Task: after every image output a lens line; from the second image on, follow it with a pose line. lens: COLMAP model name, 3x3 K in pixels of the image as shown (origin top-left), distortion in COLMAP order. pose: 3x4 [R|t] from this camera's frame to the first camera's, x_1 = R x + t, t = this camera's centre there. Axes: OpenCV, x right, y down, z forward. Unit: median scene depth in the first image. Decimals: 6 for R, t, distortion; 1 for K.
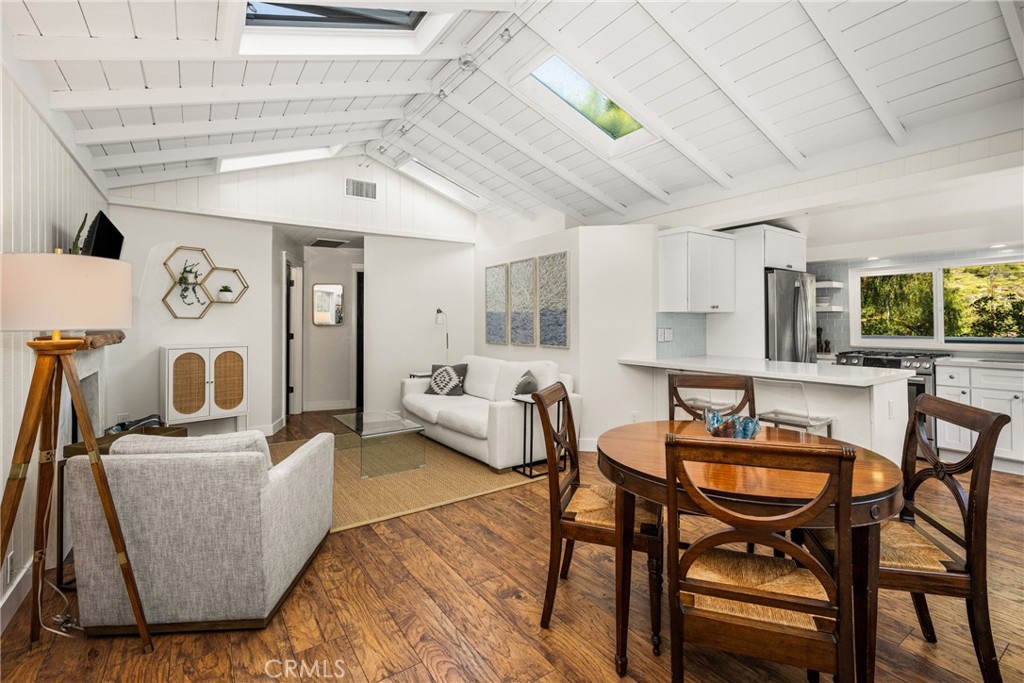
lens RADIAL K [[455.0, 0, 509.8], [0, 455.0, 317.5], [0, 0, 1]] dist [0.000345, 0.000000]
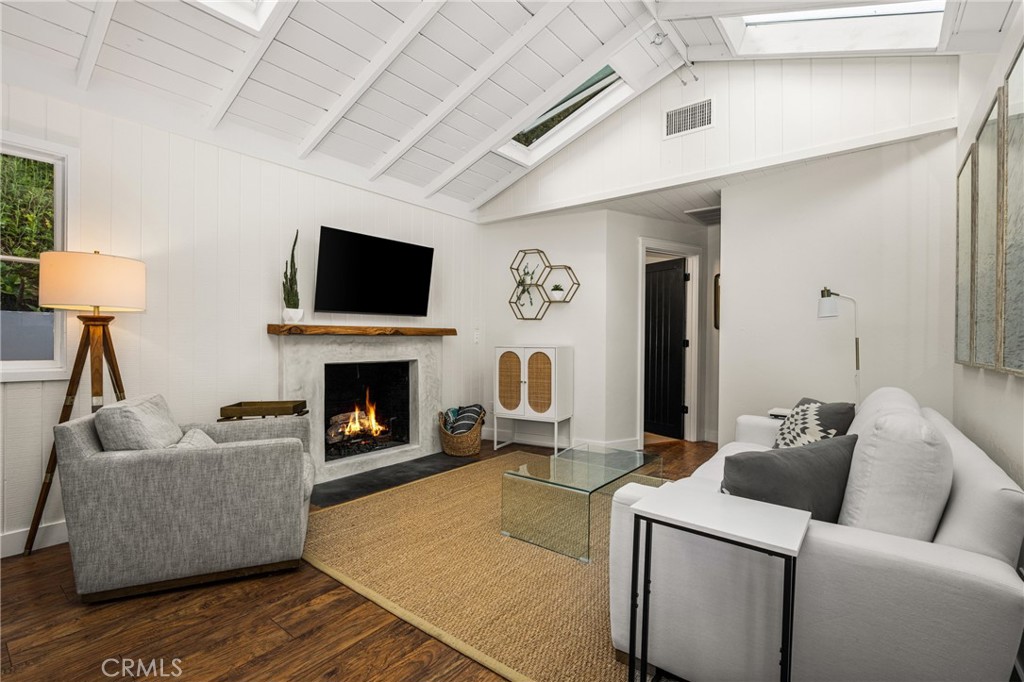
lens RADIAL K [[462.2, 0, 515.1], [0, 462.2, 342.4], [0, 0, 1]] dist [0.002053, 0.000255]
pose [[0.305376, 0.009044, -0.952189, 0.295846], [0.001178, 0.999951, 0.009875, 0.045714], [0.952231, -0.004137, 0.305350, 0.675692]]
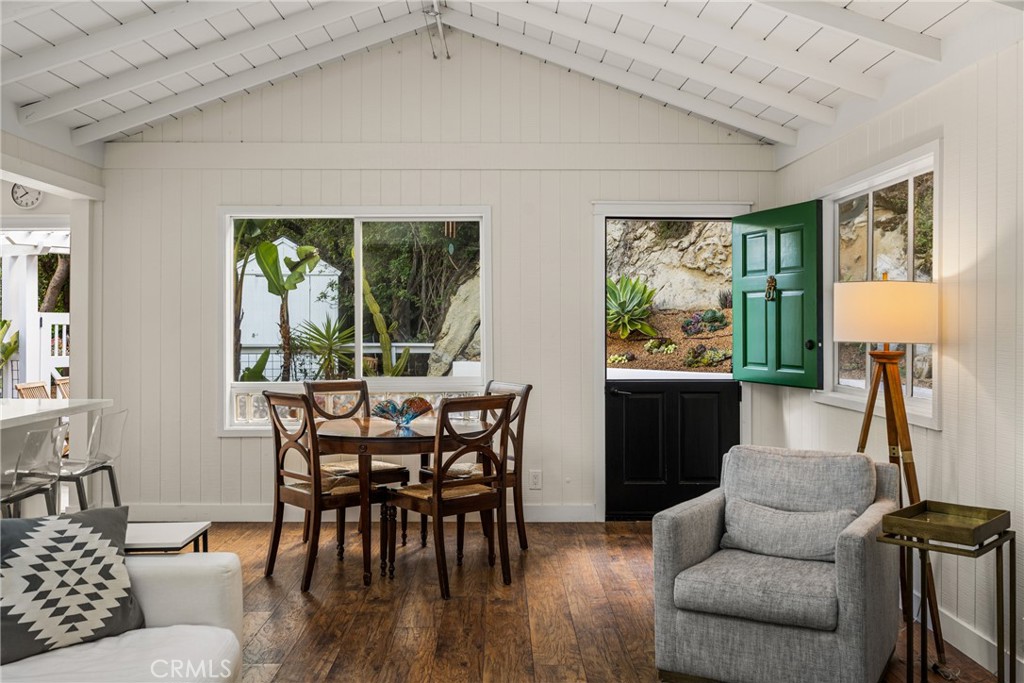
lens RADIAL K [[881.5, 0, 512.0], [0, 881.5, 341.5], [0, 0, 1]] dist [0.001976, 0.000616]
pose [[-0.835105, 0.000131, 0.550091, -0.537263], [-0.002351, 0.999990, -0.003806, 0.013326], [-0.550086, -0.004471, -0.835096, 1.278773]]
